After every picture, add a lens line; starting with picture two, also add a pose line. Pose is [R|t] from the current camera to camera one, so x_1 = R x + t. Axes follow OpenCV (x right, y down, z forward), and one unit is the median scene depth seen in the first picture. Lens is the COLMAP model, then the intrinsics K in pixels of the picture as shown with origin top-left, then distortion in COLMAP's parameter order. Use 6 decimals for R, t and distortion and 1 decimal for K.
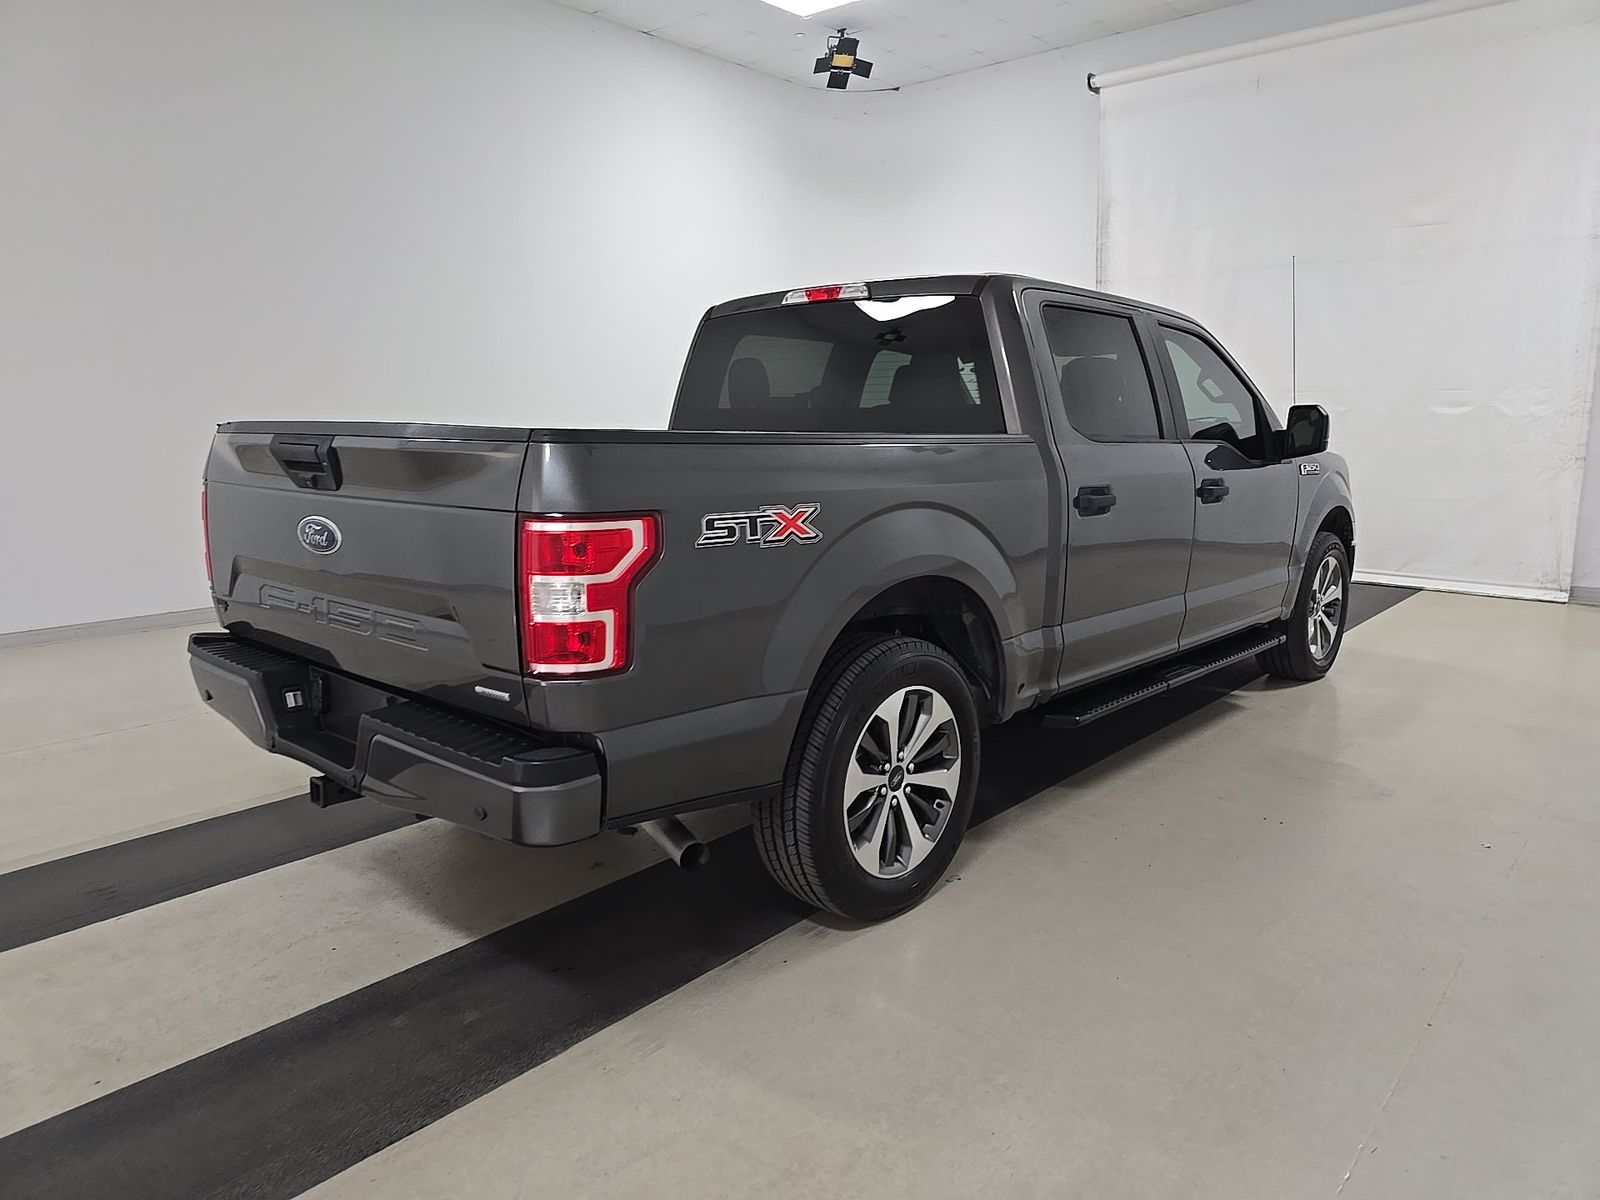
lens RADIAL K [[1074.2, 0, 809.1], [0, 1074.2, 601.4], [0, 0, 1]] dist [0.052754, -0.045403]
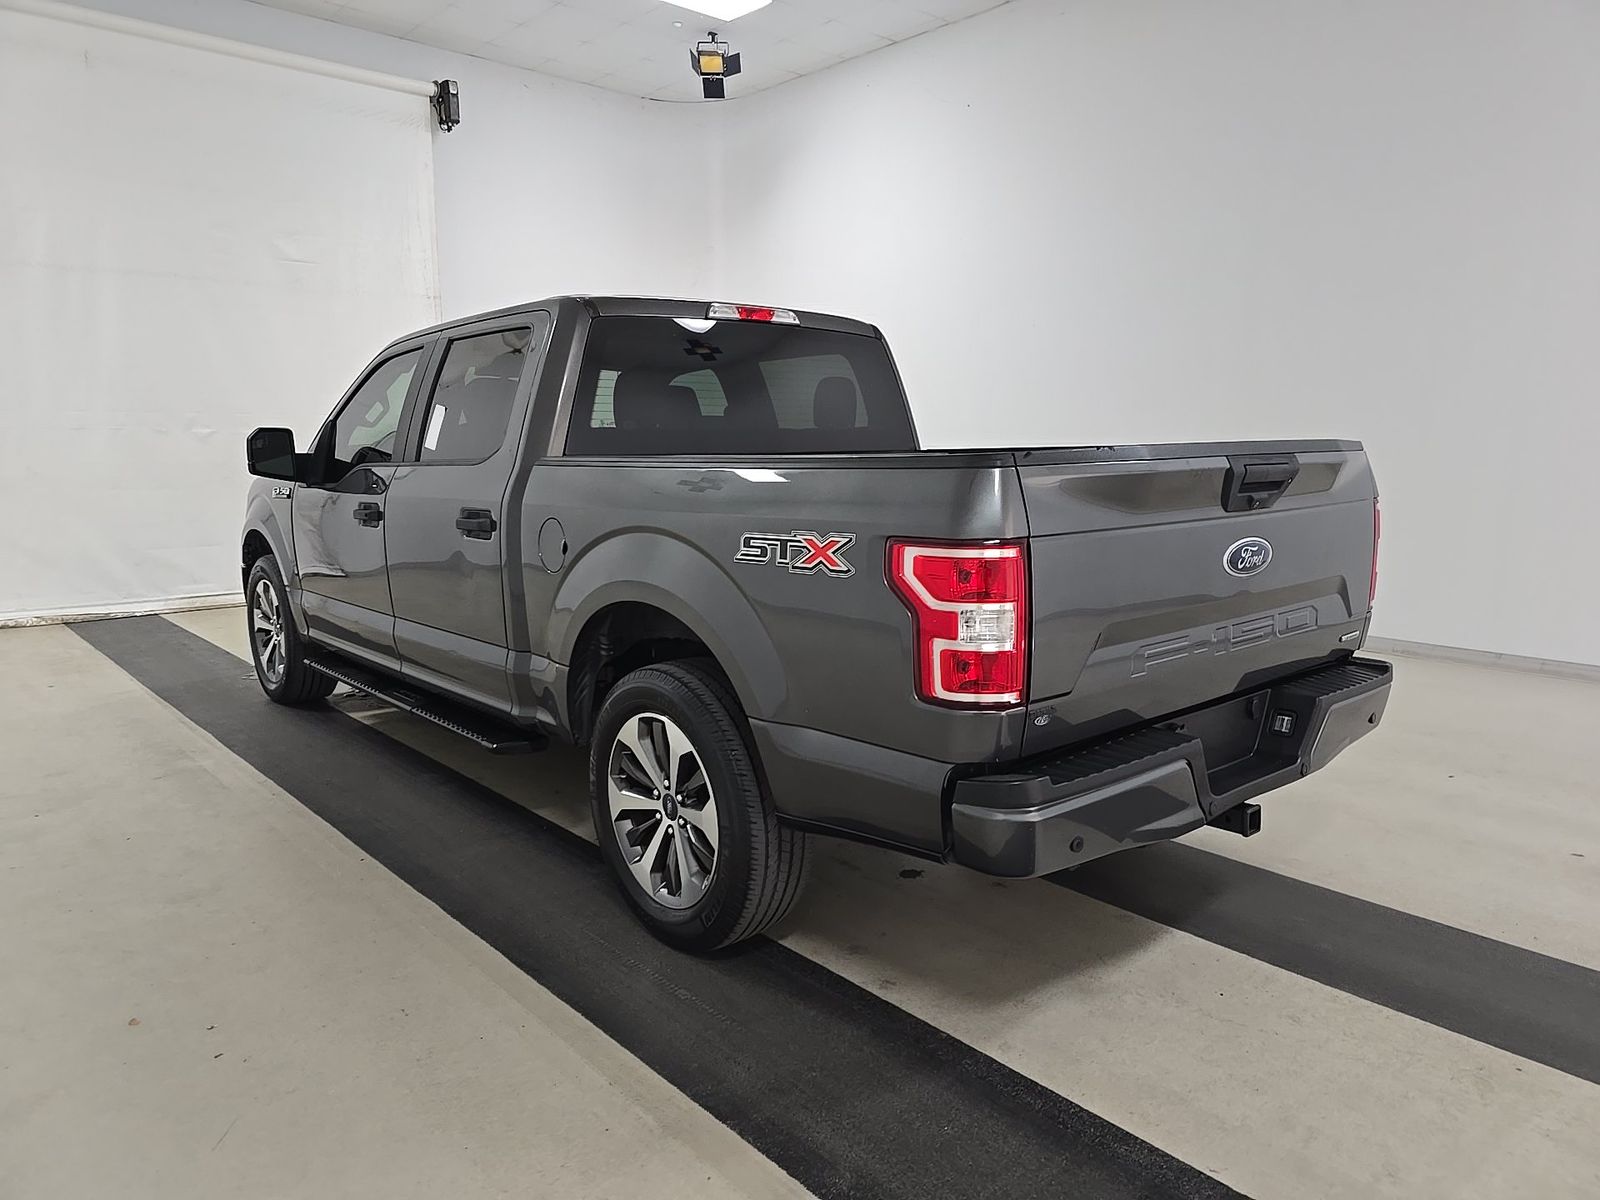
lens RADIAL K [[1074.2, 0, 809.1], [0, 1074.2, 601.4], [0, 0, 1]] dist [0.052754, -0.045403]
pose [[0.117623, -0.153763, 0.981082, -1.008045], [0.173878, 0.975867, 0.132099, -0.151497], [-0.977717, 0.155051, 0.141521, 0.864695]]
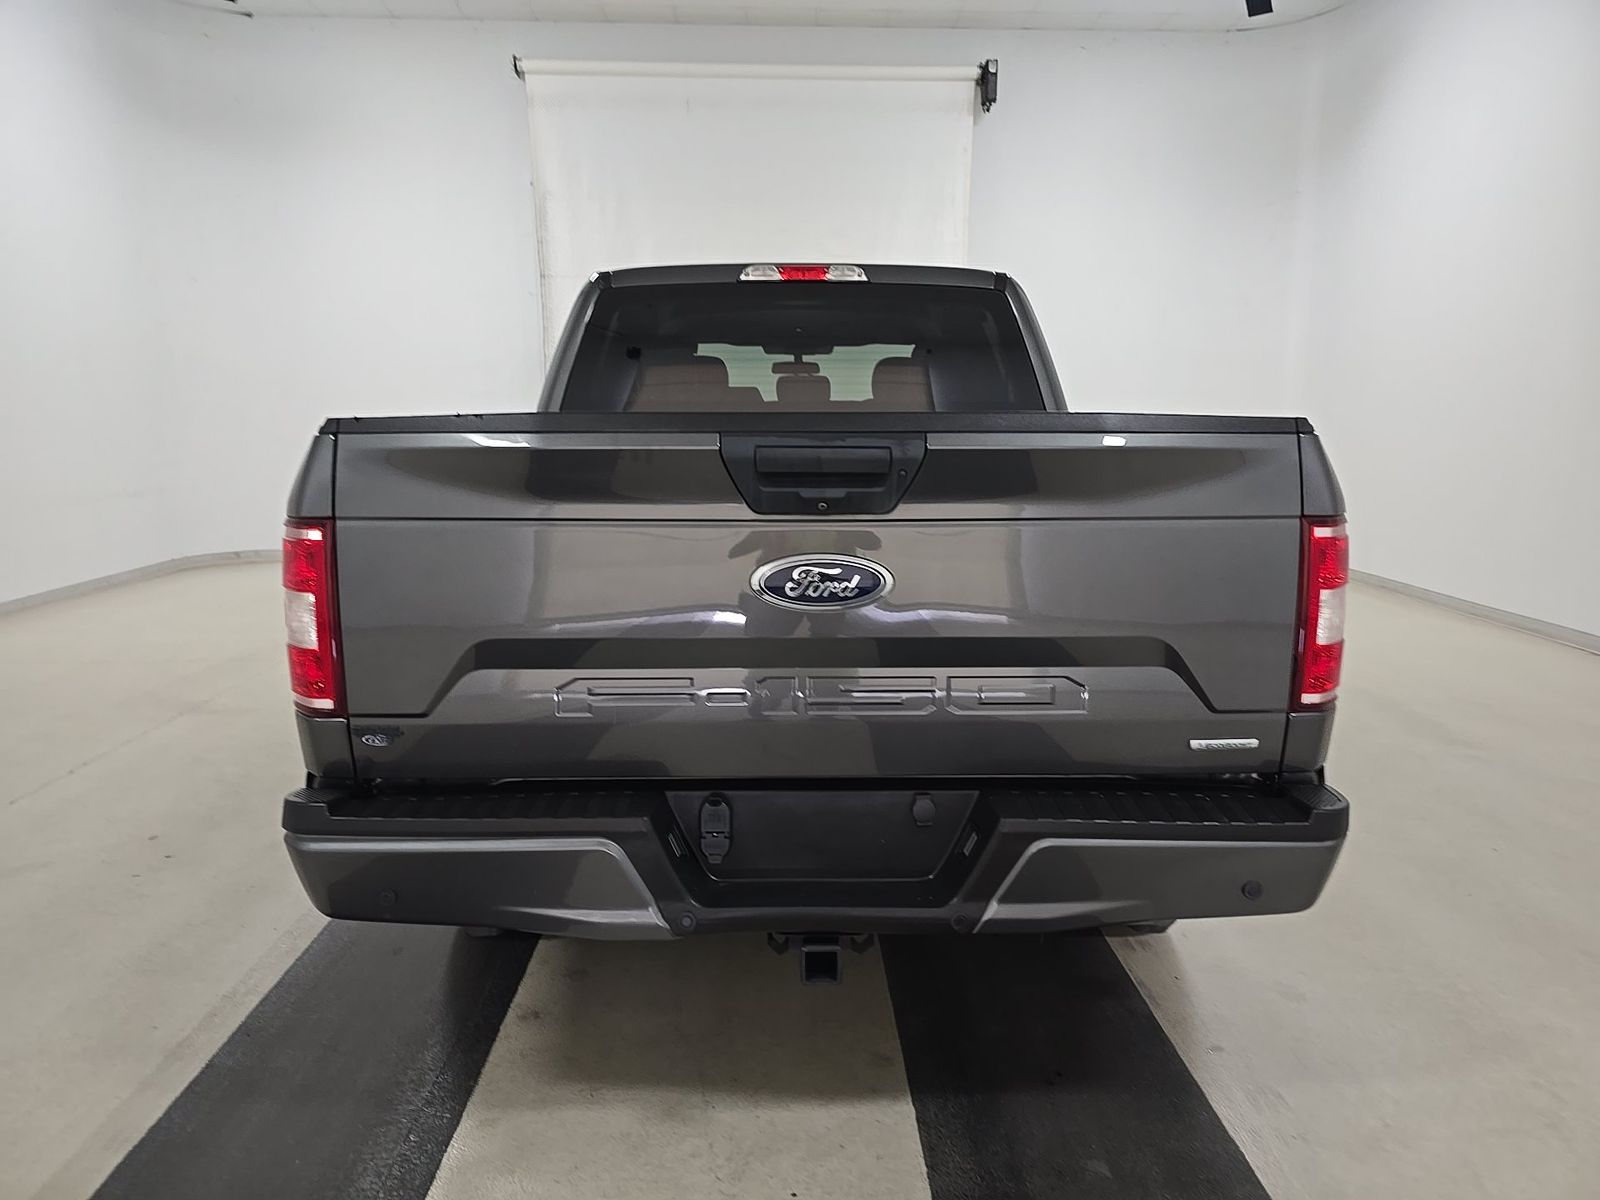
lens RADIAL K [[1074.2, 0, 809.1], [0, 1074.2, 601.4], [0, 0, 1]] dist [0.052754, -0.045403]
pose [[0.730500, -0.113297, 0.673449, -0.624526], [0.113743, 0.992553, 0.043603, -0.054544], [-0.673374, 0.044748, 0.737946, 0.356206]]
